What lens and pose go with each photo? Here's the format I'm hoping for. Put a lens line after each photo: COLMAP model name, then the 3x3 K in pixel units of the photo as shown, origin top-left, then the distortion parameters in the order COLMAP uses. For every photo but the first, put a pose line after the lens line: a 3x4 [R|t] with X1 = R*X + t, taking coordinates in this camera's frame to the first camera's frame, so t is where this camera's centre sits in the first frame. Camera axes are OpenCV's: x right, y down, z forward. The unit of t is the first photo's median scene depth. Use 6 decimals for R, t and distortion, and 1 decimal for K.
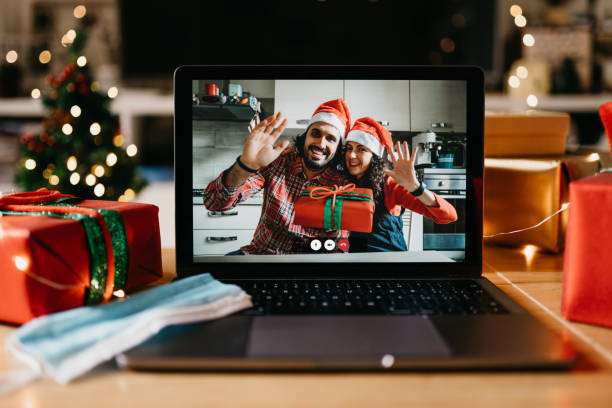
lens RADIAL K [[637.2, 0, 295.1], [0, 637.2, 189.7], [0, 0, 1]] dist [-0.025533, 0.021093]
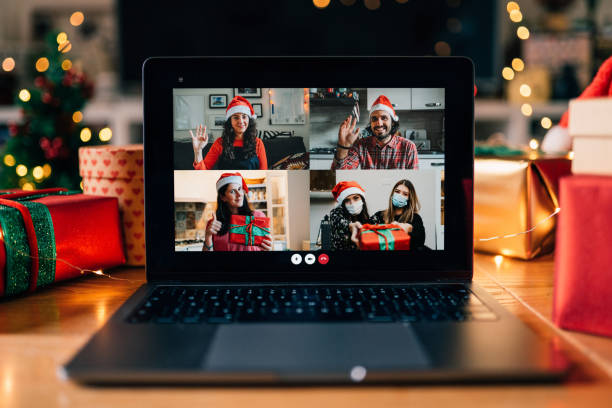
lens RADIAL K [[637.2, 0, 295.1], [0, 637.2, 189.7], [0, 0, 1]] dist [-0.025533, 0.021093]
pose [[0.999950, -0.004504, -0.008933, 0.041678], [0.004381, 0.999895, -0.013829, 0.013573], [0.008994, 0.013789, 0.999864, 0.058319]]
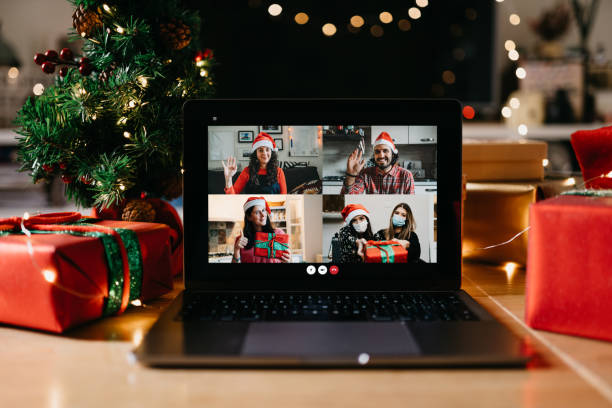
lens RADIAL K [[637.2, 0, 295.1], [0, 637.2, 189.7], [0, 0, 1]] dist [-0.025533, 0.021093]
pose [[0.999856, -0.001674, -0.016890, 0.026018], [0.001037, 0.999292, -0.037613, 0.005014], [0.016941, 0.037590, 0.999150, -0.111670]]
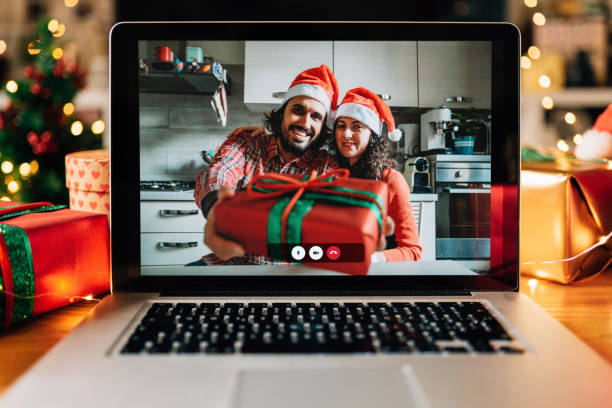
lens RADIAL K [[637.2, 0, 295.1], [0, 637.2, 189.7], [0, 0, 1]] dist [-0.025533, 0.021093]
pose [[0.999922, -0.000830, -0.012428, 0.039160], [0.000884, 0.999990, 0.004341, 0.006025], [0.012425, -0.004351, 0.999913, 0.220401]]
